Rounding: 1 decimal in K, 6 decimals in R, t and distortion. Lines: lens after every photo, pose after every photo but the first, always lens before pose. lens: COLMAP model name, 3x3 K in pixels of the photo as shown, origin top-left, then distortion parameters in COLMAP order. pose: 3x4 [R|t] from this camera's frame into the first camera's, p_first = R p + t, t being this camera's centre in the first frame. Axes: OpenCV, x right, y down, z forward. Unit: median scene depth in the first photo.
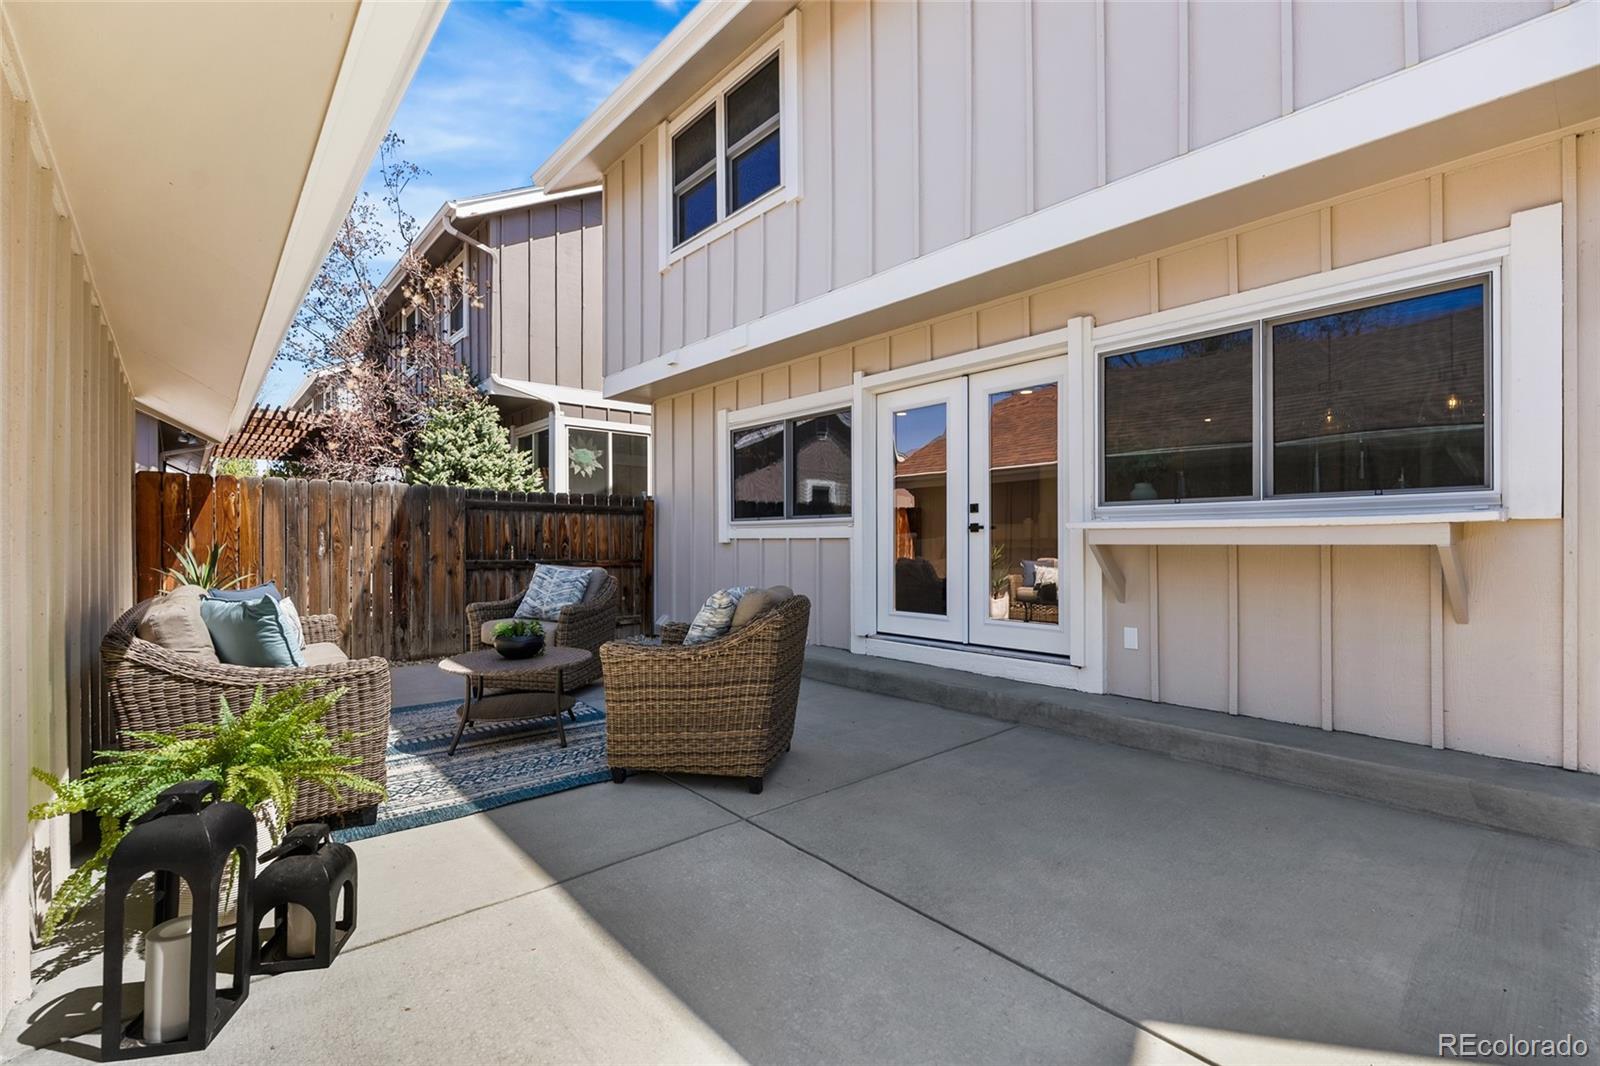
lens RADIAL K [[721.8, 0, 801.0], [0, 721.8, 527.1], [0, 0, 1]] dist [-0.002566, 0.000393]
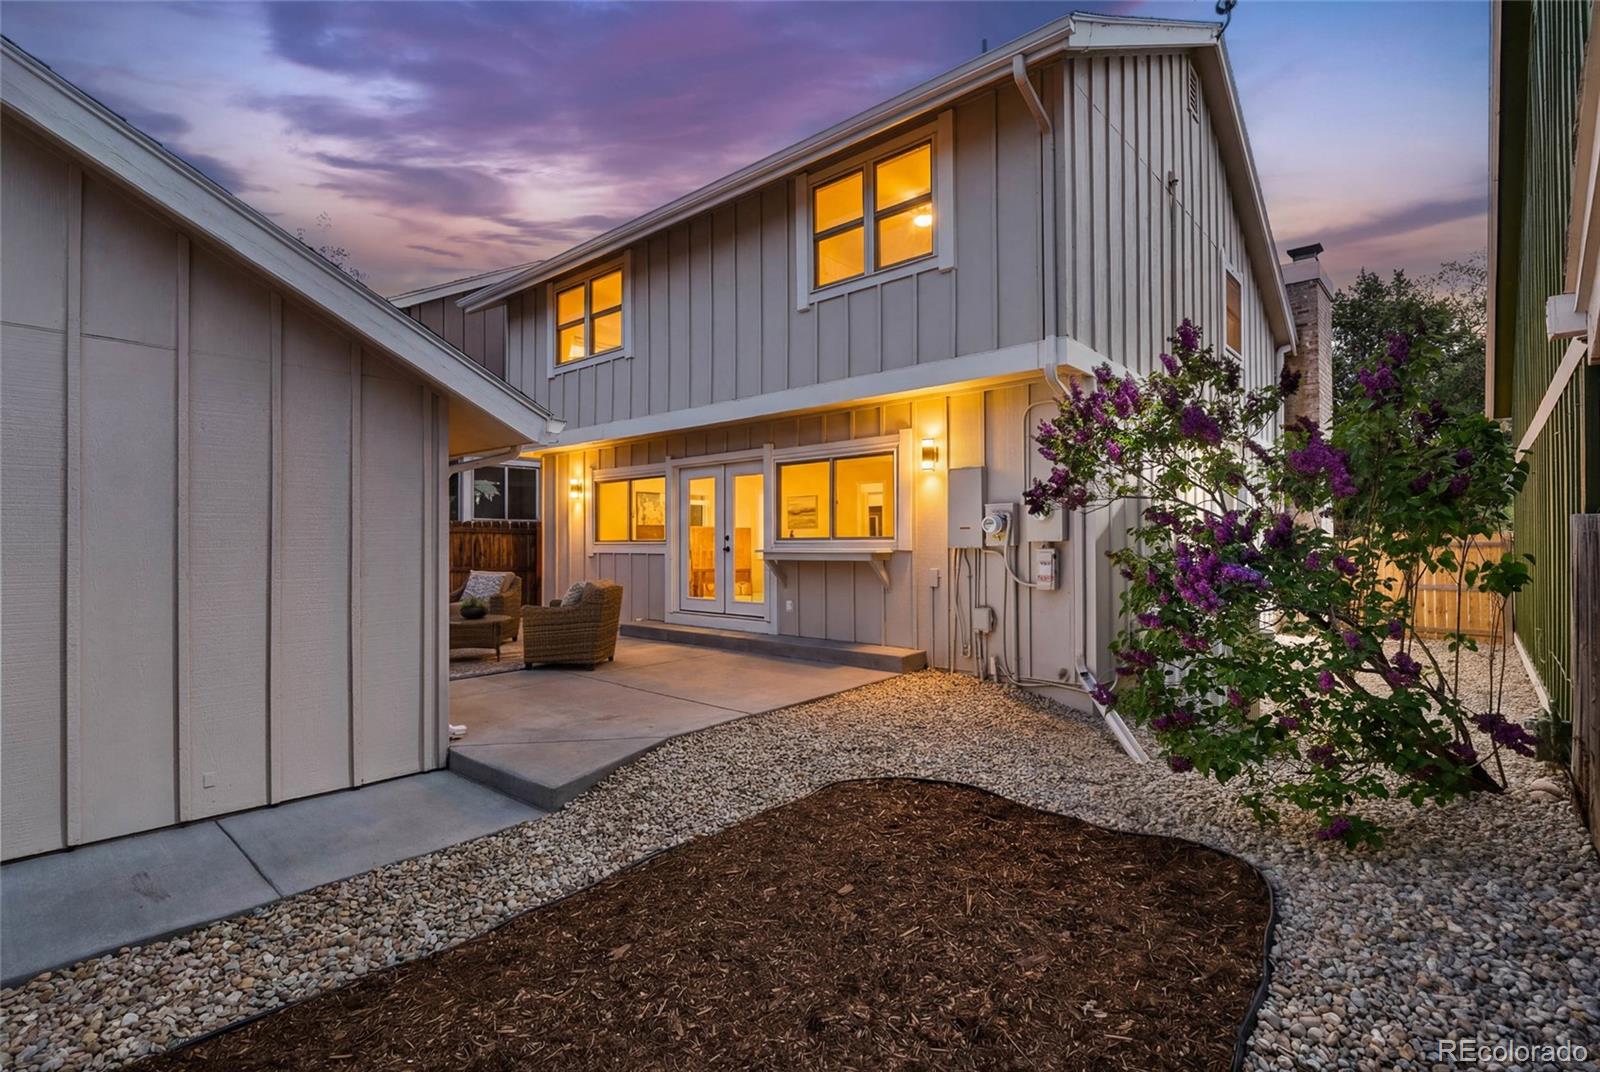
lens RADIAL K [[759.9, 0, 797.7], [0, 759.9, 530.3], [0, 0, 1]] dist [-0.003127, -0.000629]
pose [[0.991764, 0.000090, 0.128078, 0.182101], [-0.000400, 0.999997, 0.002397, -0.054181], [-0.128077, -0.002429, 0.991761, -0.966410]]
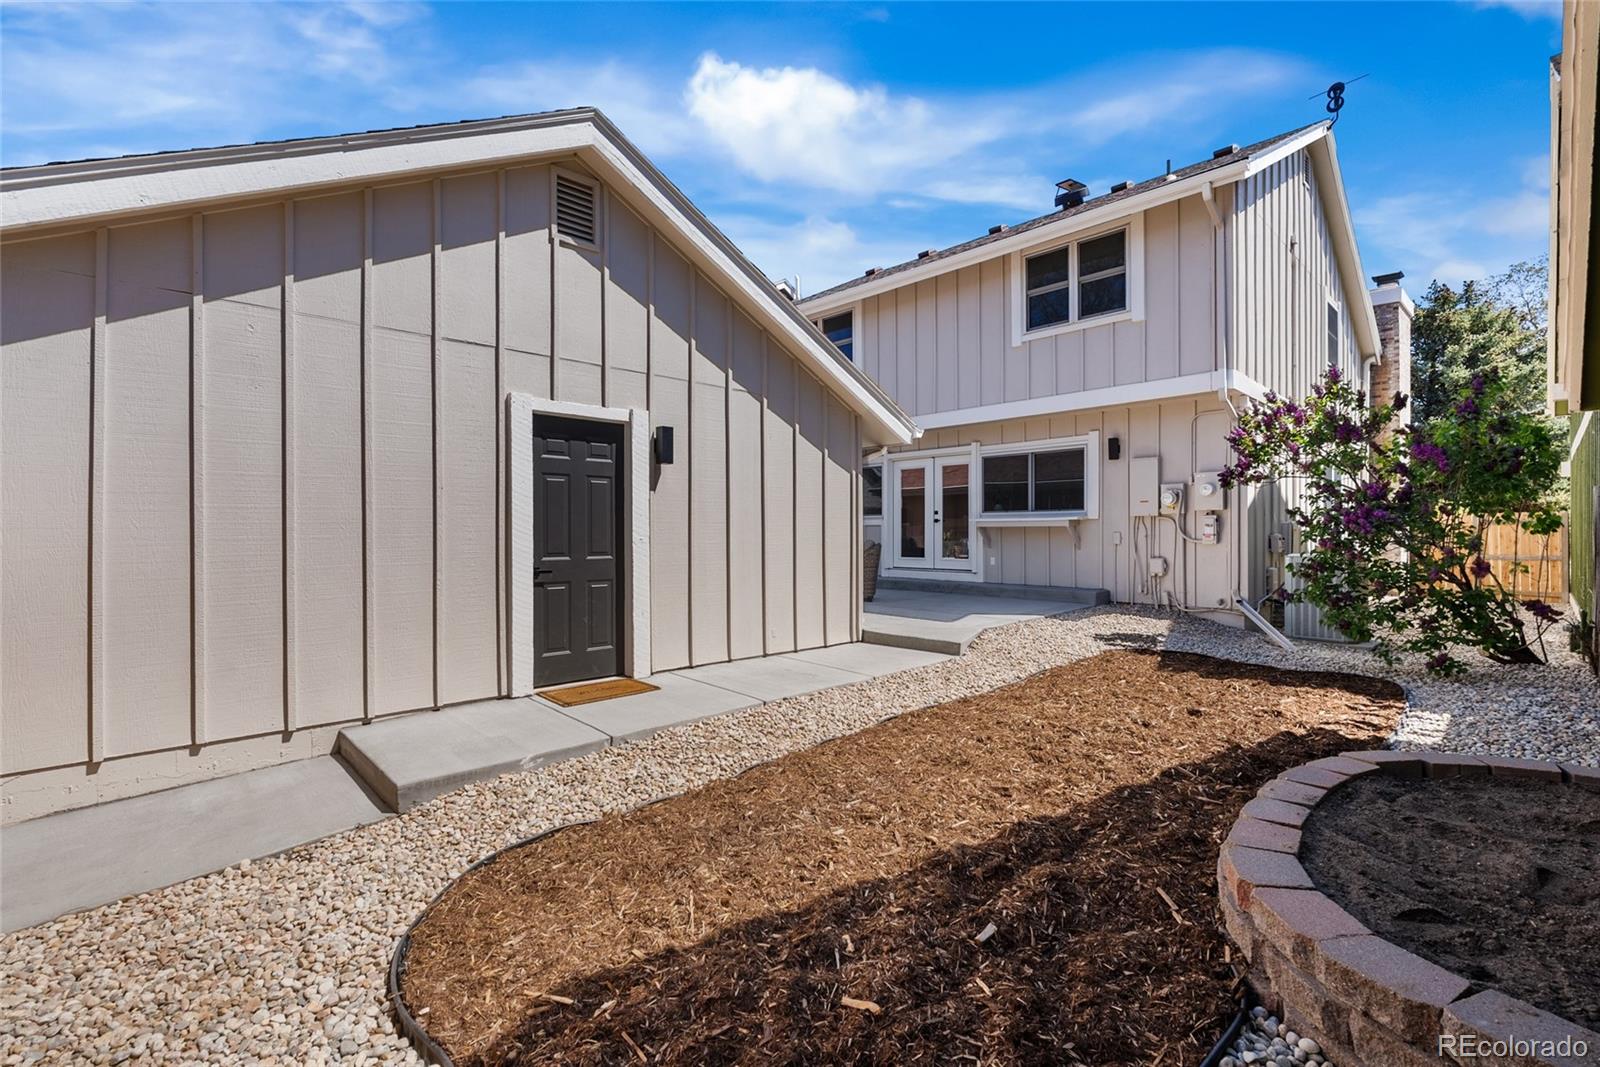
lens RADIAL K [[721.8, 0, 801.0], [0, 721.8, 527.6], [0, 0, 1]] dist [-0.002566, 0.000393]
pose [[0.998395, 0.001811, 0.056607, -0.371105], [-0.002472, 0.999929, 0.011615, -0.003067], [-0.056582, -0.011736, 0.998329, -1.477728]]
